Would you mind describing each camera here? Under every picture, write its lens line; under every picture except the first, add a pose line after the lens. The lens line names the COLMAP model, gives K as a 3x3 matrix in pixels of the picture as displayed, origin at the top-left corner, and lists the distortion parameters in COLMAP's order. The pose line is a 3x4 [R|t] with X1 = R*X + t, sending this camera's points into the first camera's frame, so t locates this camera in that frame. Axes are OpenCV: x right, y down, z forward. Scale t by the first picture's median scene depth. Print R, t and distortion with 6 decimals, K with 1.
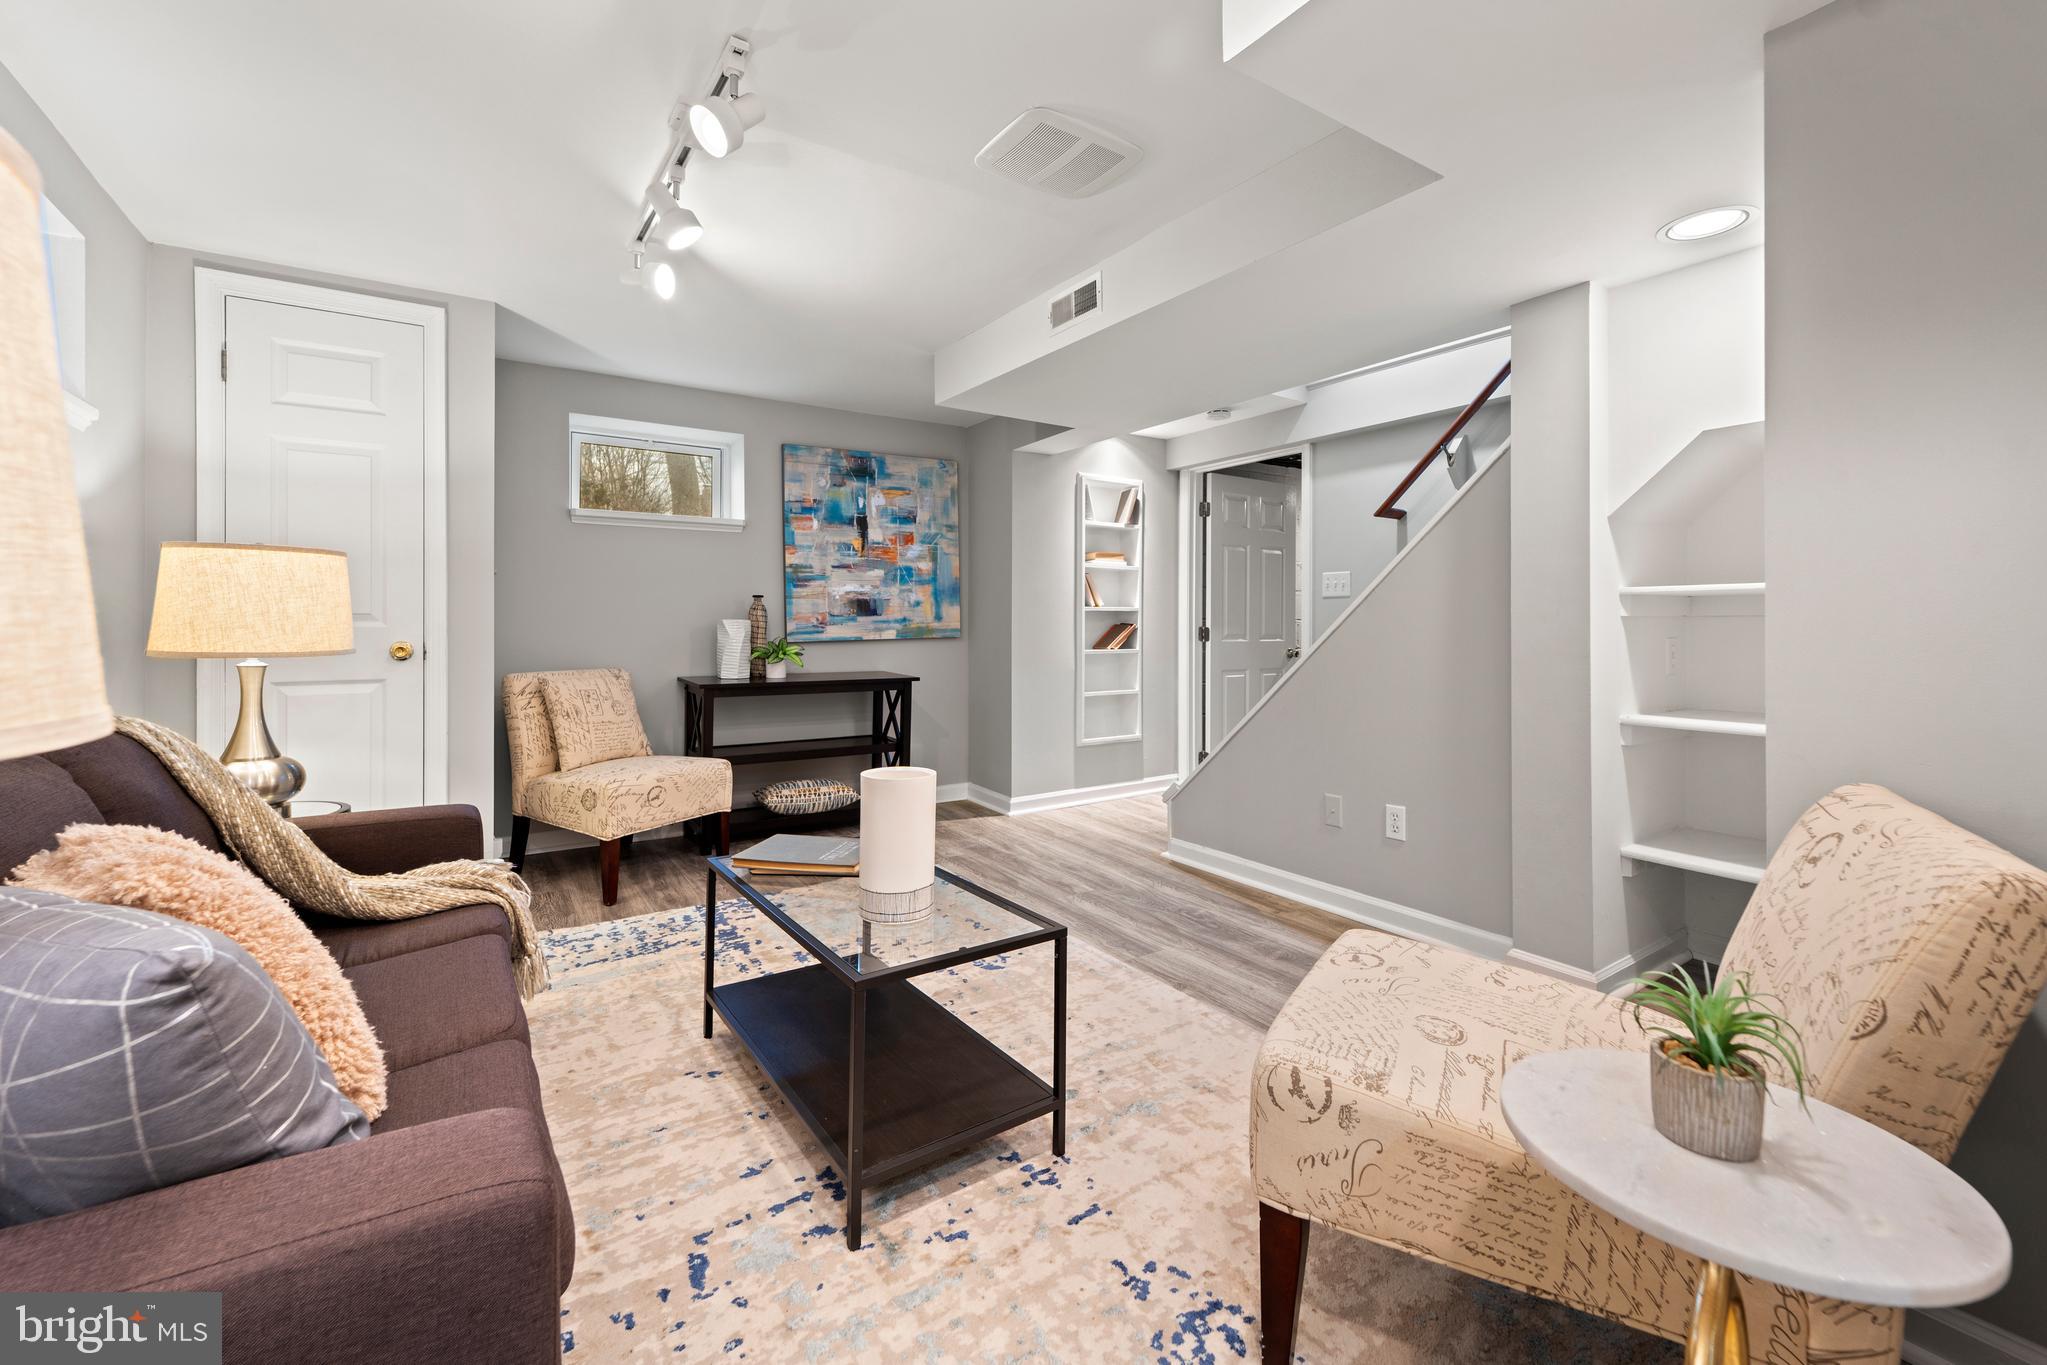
lens RADIAL K [[835.2, 0, 1009.5], [0, 835.2, 625.3], [0, 0, 1]] dist [0.003003, -0.001055]
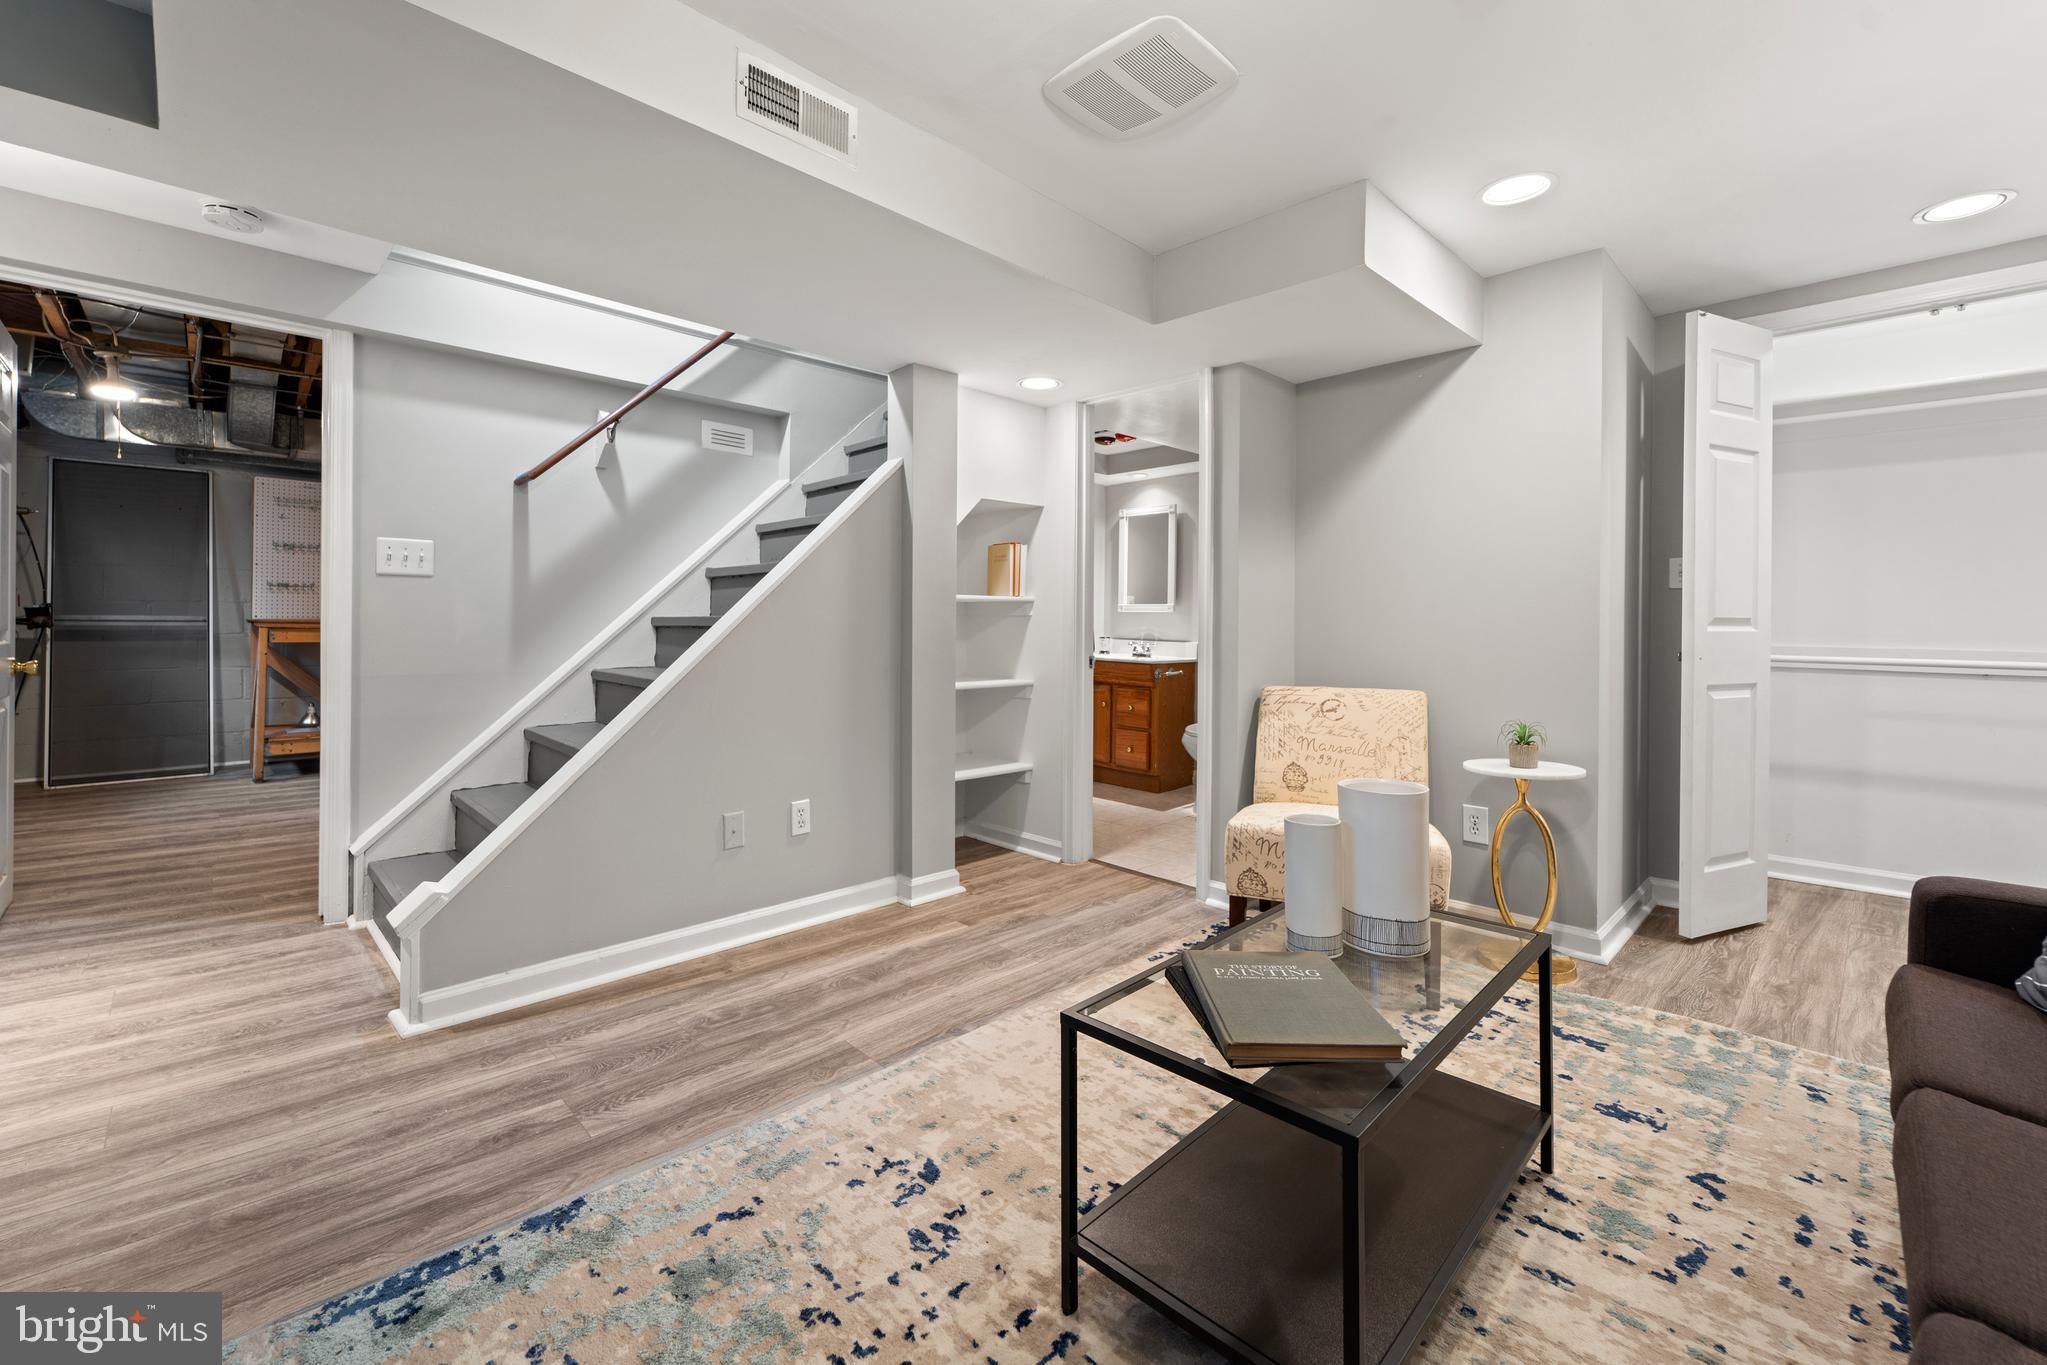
lens RADIAL K [[835.2, 0, 1022.2], [0, 835.2, 627.8], [0, 0, 1]] dist [0.003003, -0.001055]
pose [[-0.185877, -0.007646, 0.982543, -0.813847], [-0.009277, 0.999939, 0.006026, 0.001575], [-0.982529, -0.007995, -0.185937, 1.336823]]
